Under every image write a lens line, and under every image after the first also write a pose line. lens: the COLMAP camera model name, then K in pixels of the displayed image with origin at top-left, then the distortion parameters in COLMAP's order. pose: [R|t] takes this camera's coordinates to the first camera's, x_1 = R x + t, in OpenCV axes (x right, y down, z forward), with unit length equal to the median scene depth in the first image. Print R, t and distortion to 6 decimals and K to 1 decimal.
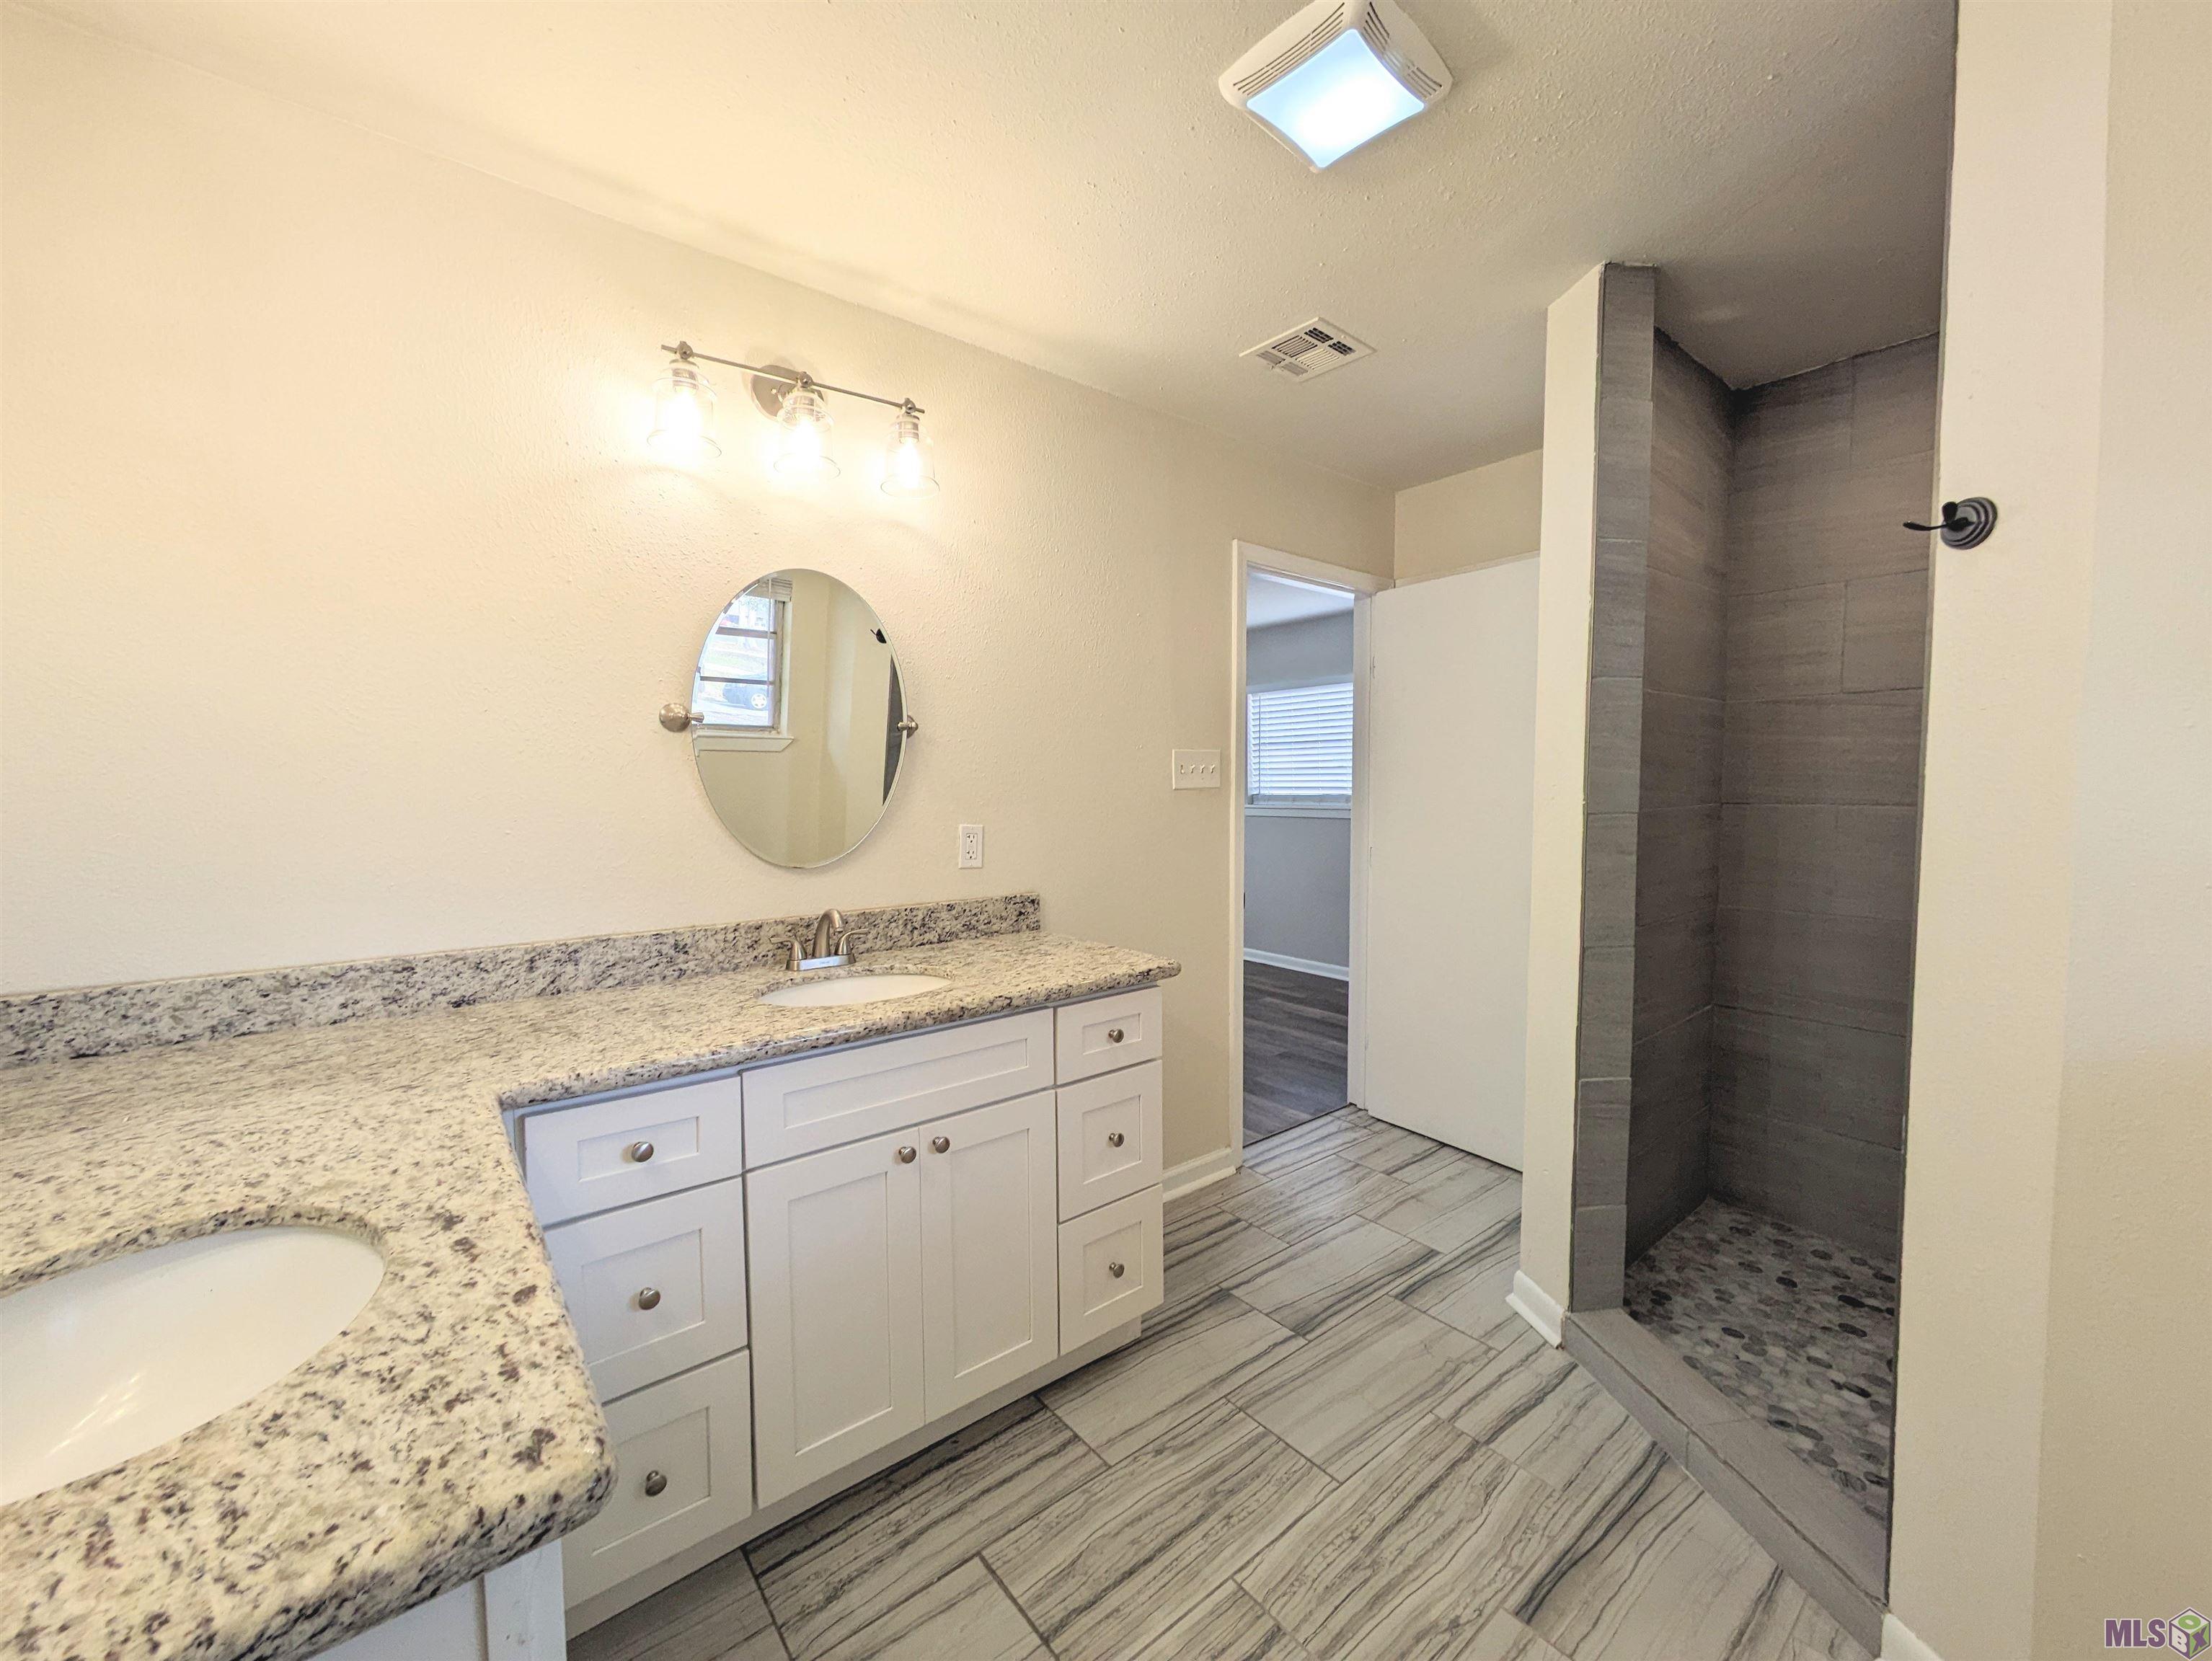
lens RADIAL K [[868.8, 0, 1099.2], [0, 868.8, 836.1], [0, 0, 1]] dist [0.000637, -0.000062]
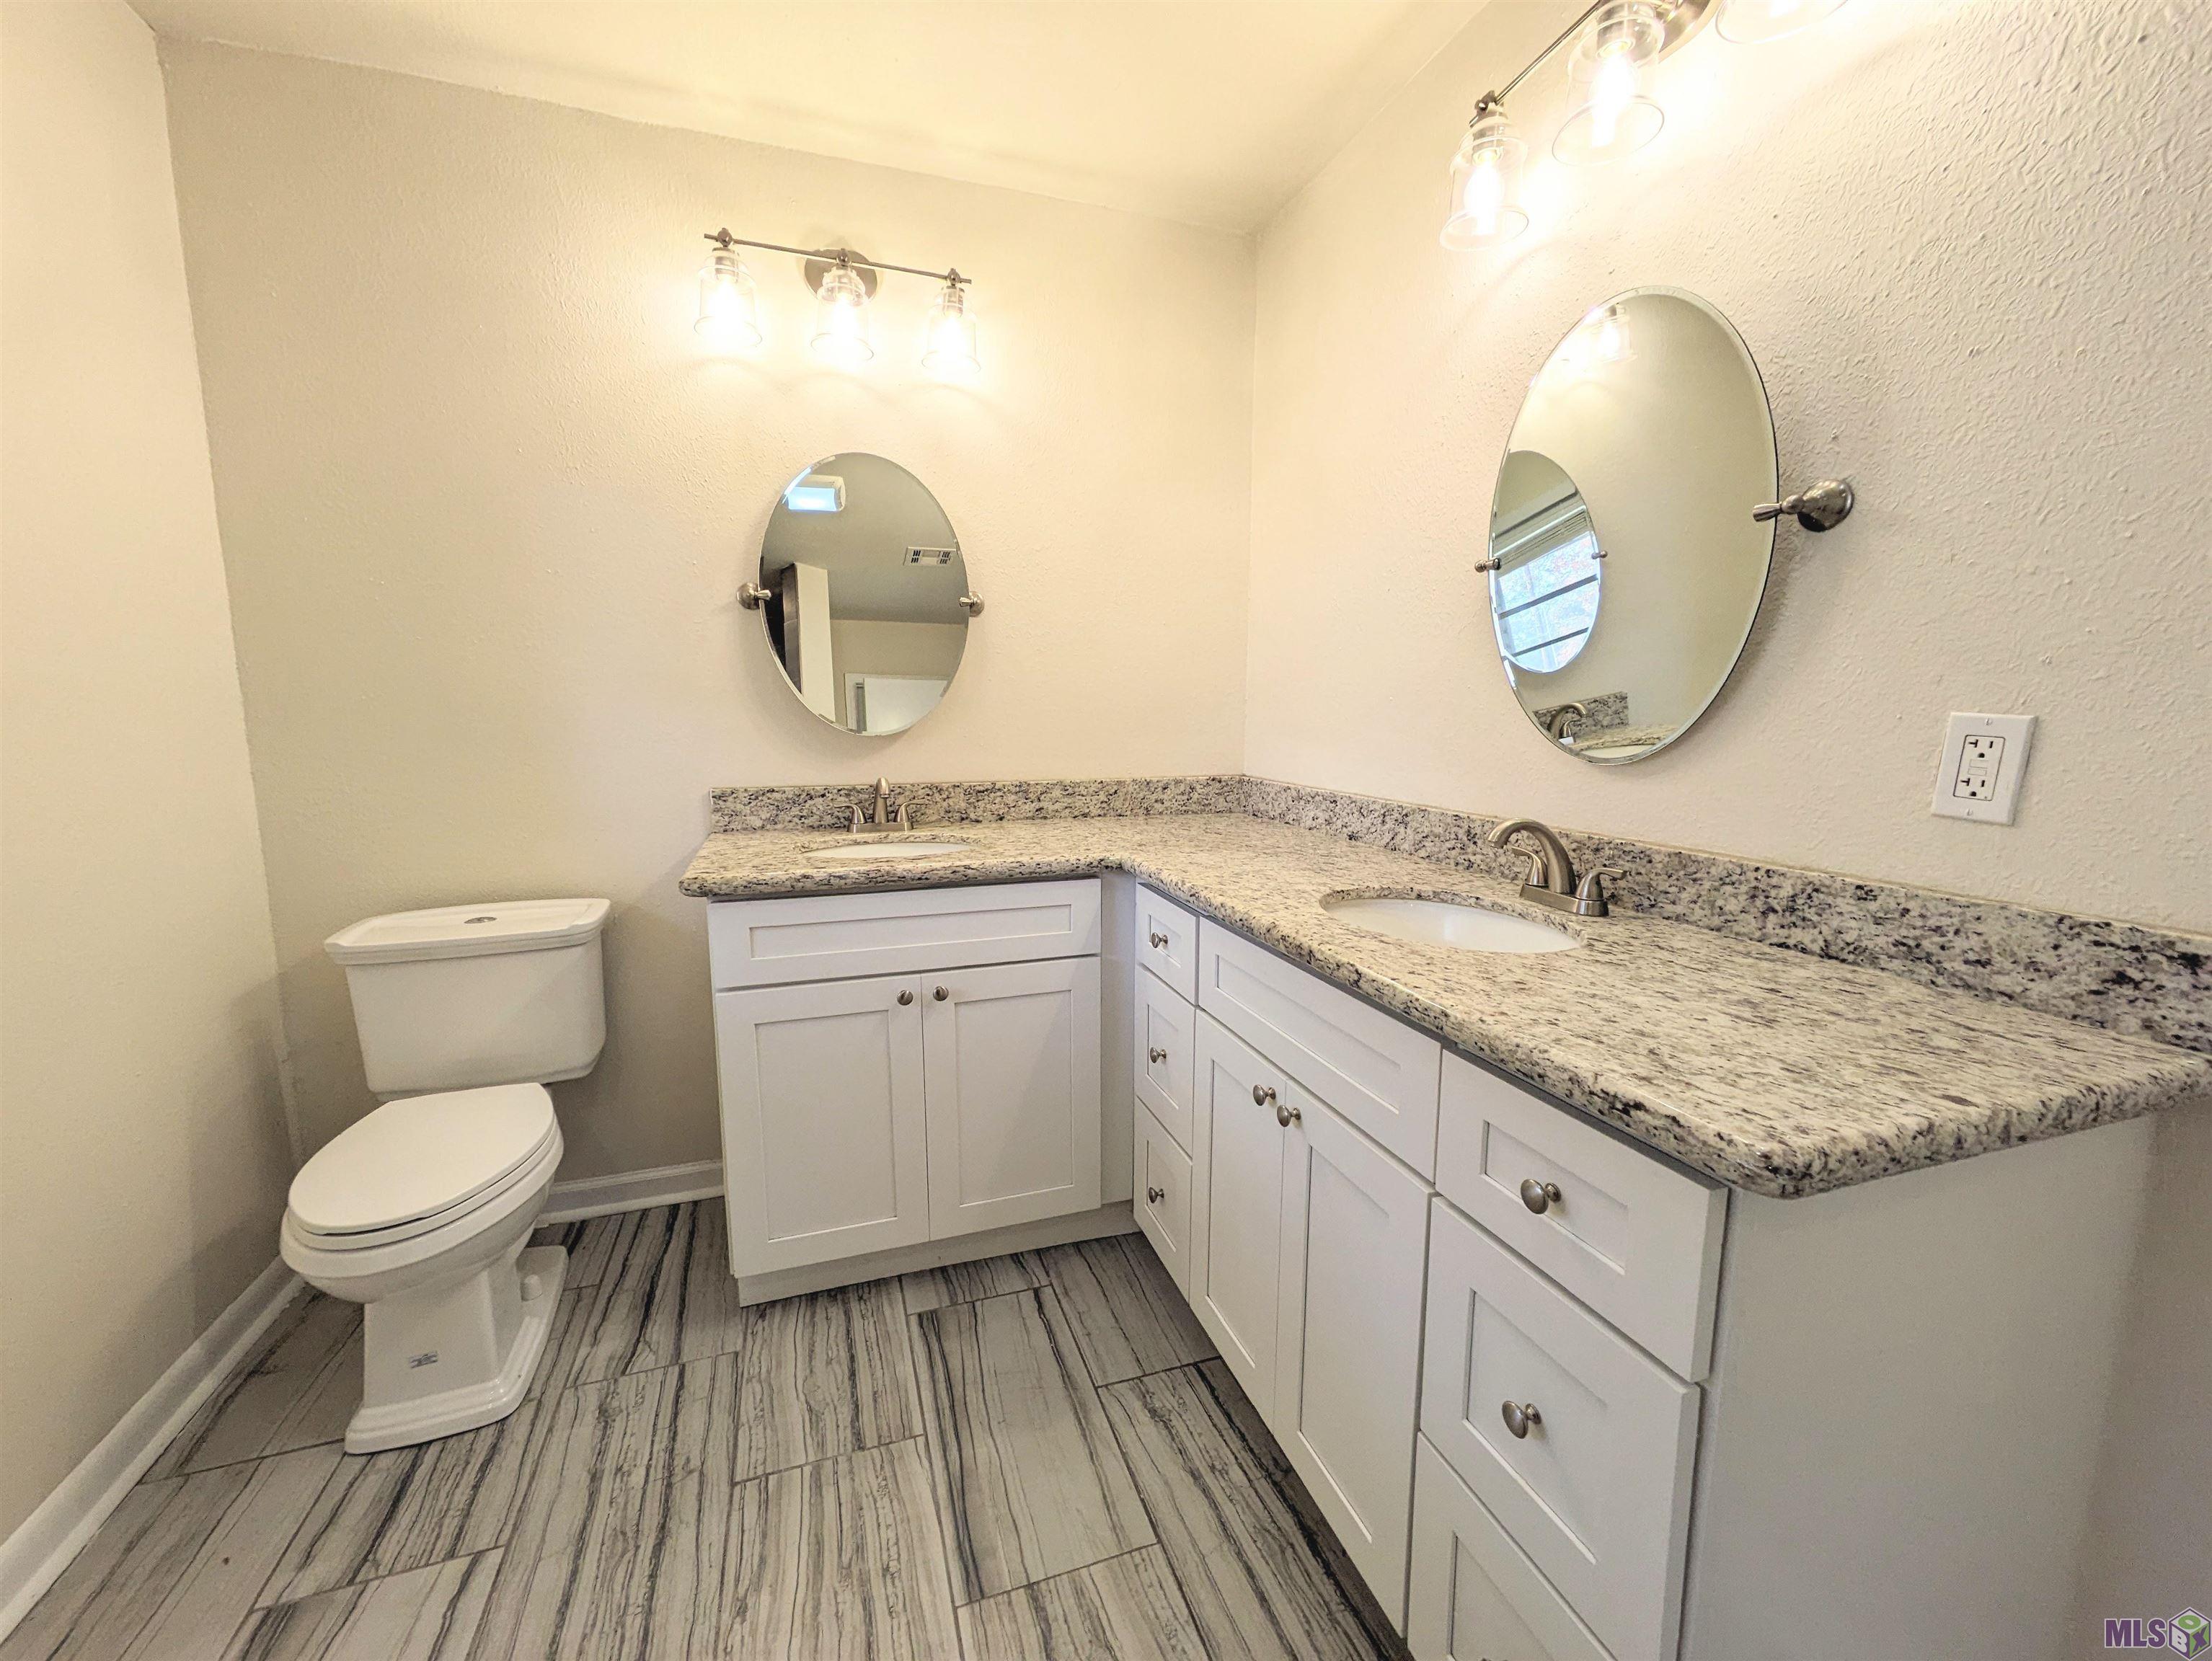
lens RADIAL K [[868.8, 0, 1090.4], [0, 868.8, 820.1], [0, 0, 1]] dist [0.000637, -0.000062]
pose [[-0.351013, 0.133852, -0.926754, 0.521407], [-0.049944, 0.985645, 0.161274, -0.012509], [0.935038, 0.102895, -0.339289, 1.027249]]
